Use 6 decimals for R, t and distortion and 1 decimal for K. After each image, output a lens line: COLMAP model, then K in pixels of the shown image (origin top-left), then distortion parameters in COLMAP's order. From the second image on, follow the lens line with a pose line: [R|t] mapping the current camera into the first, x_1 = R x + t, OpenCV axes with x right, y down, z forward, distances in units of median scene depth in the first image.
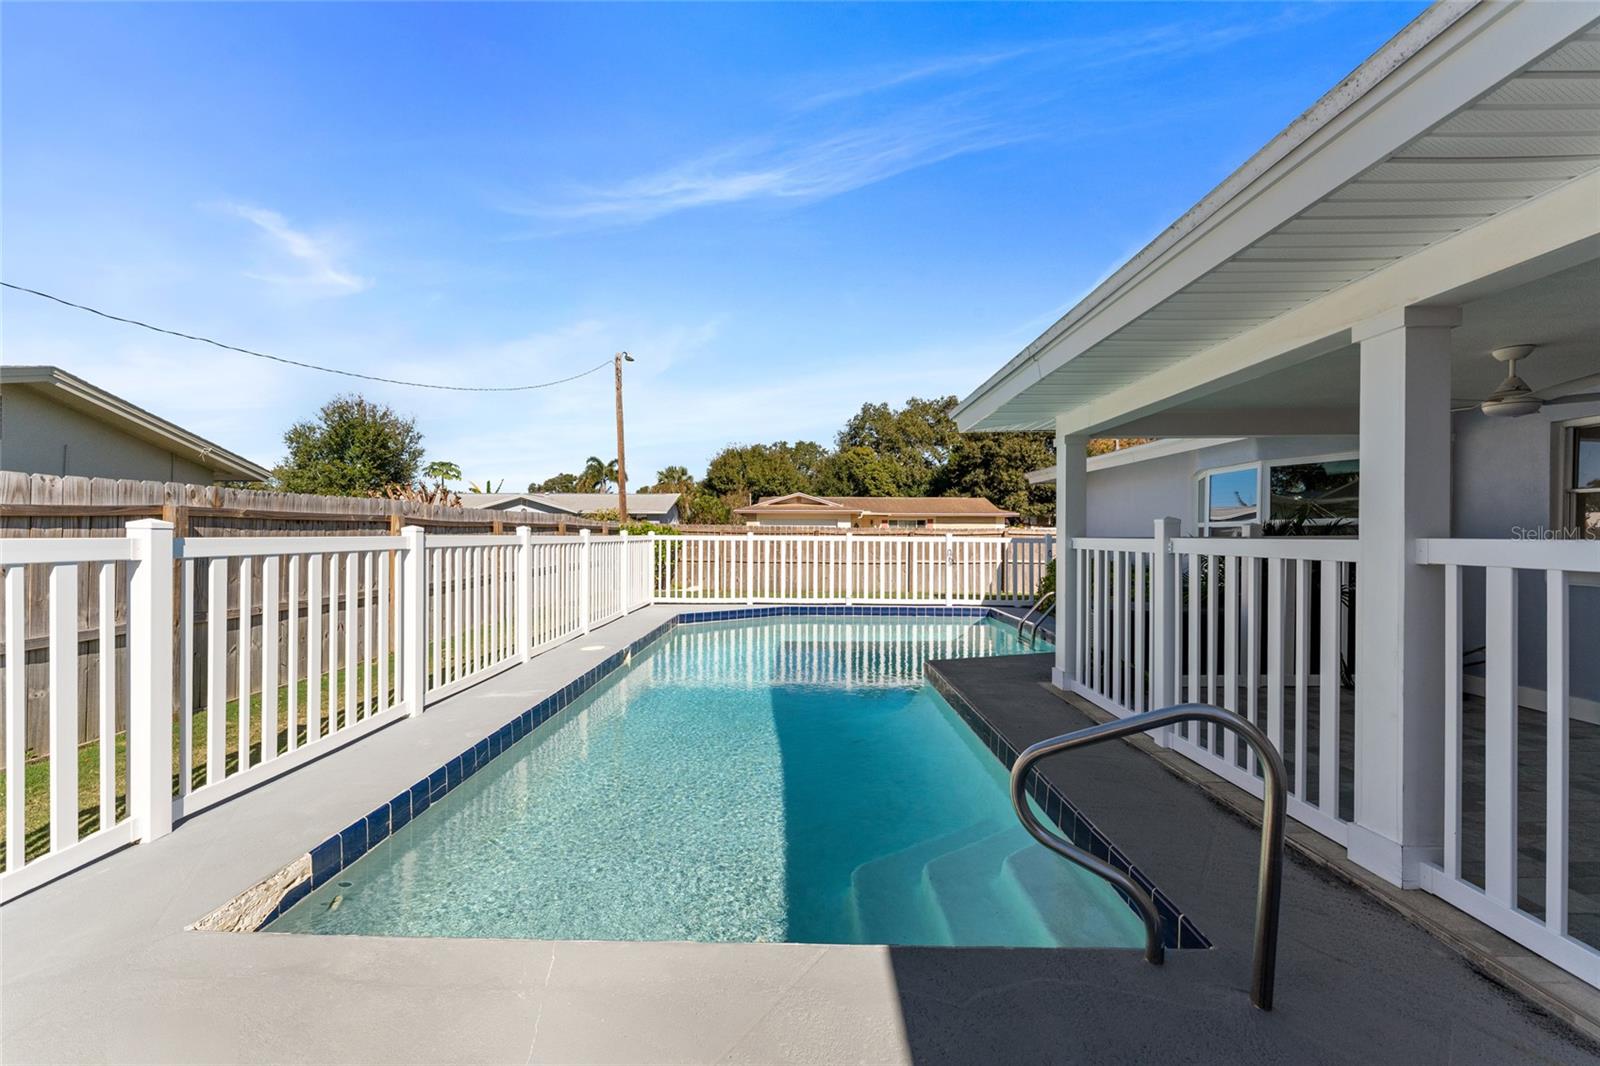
lens RADIAL K [[643.2, 0, 788.4], [0, 643.2, 537.4], [0, 0, 1]] dist [-0.000793, -0.000023]
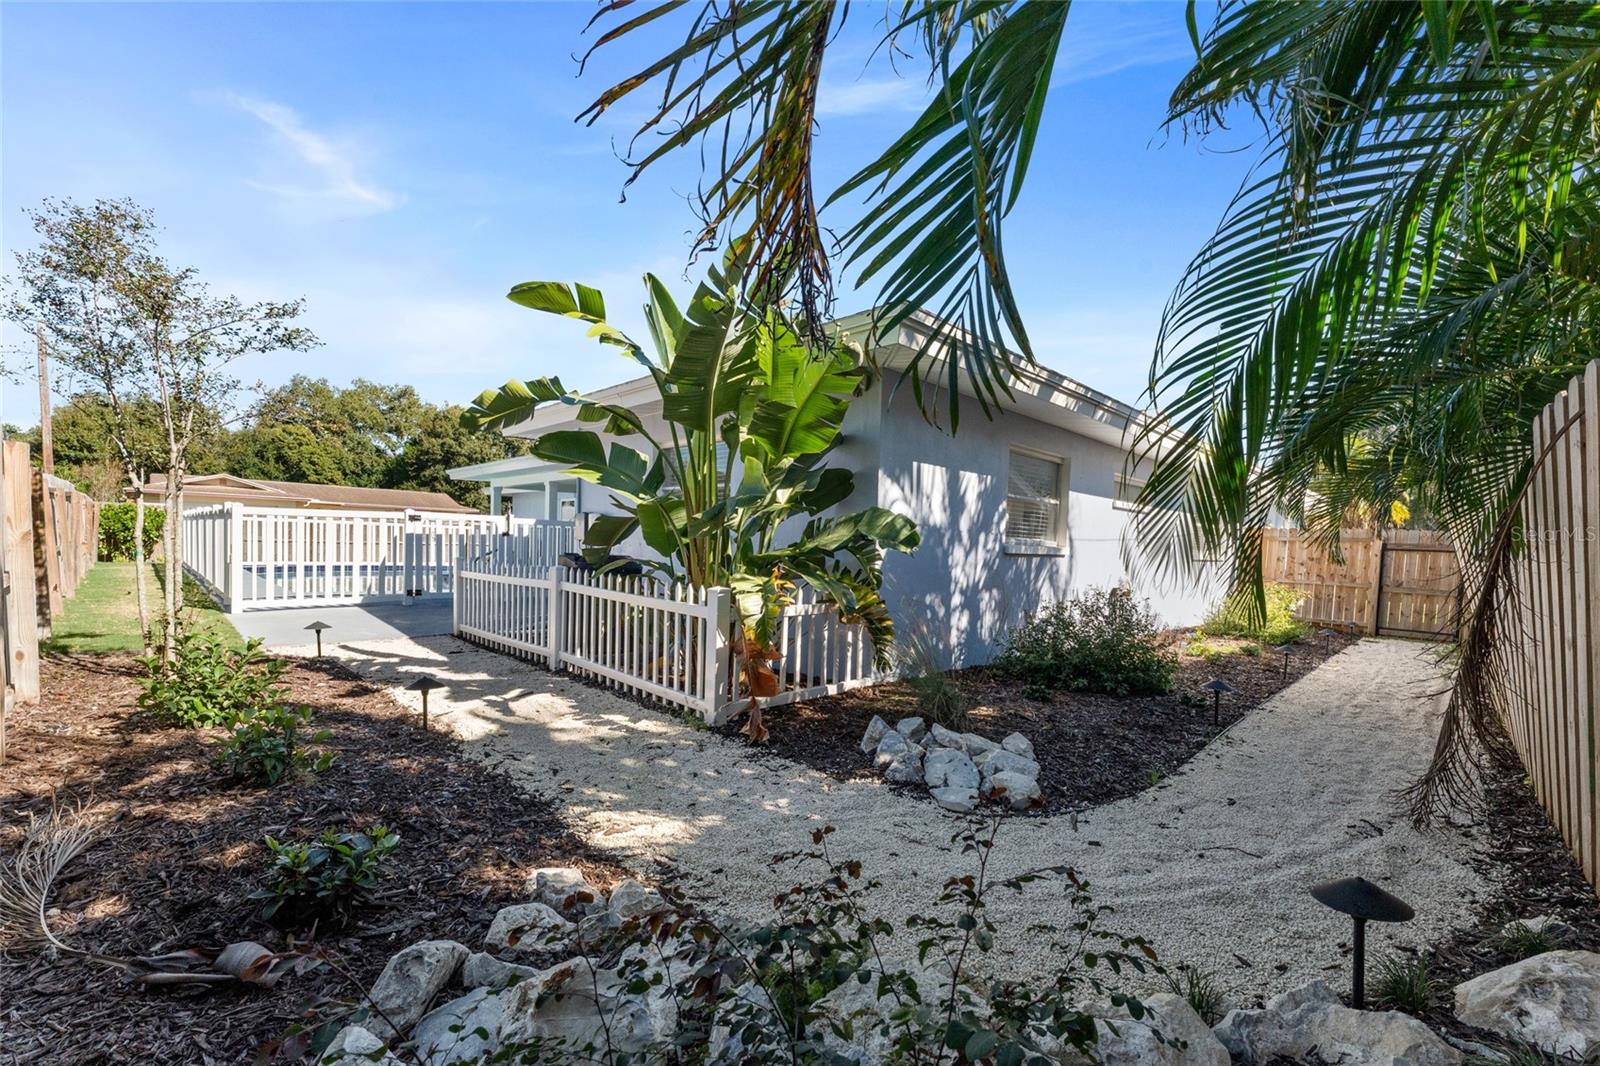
lens RADIAL K [[675.1, 0, 817.9], [0, 675.1, 575.2], [0, 0, 1]] dist [-0.003603, -0.000121]
pose [[0.690738, -0.014508, 0.722959, -0.069171], [-0.026856, 0.998594, 0.045699, 0.005131], [-0.722606, -0.050982, 0.689378, -0.197084]]
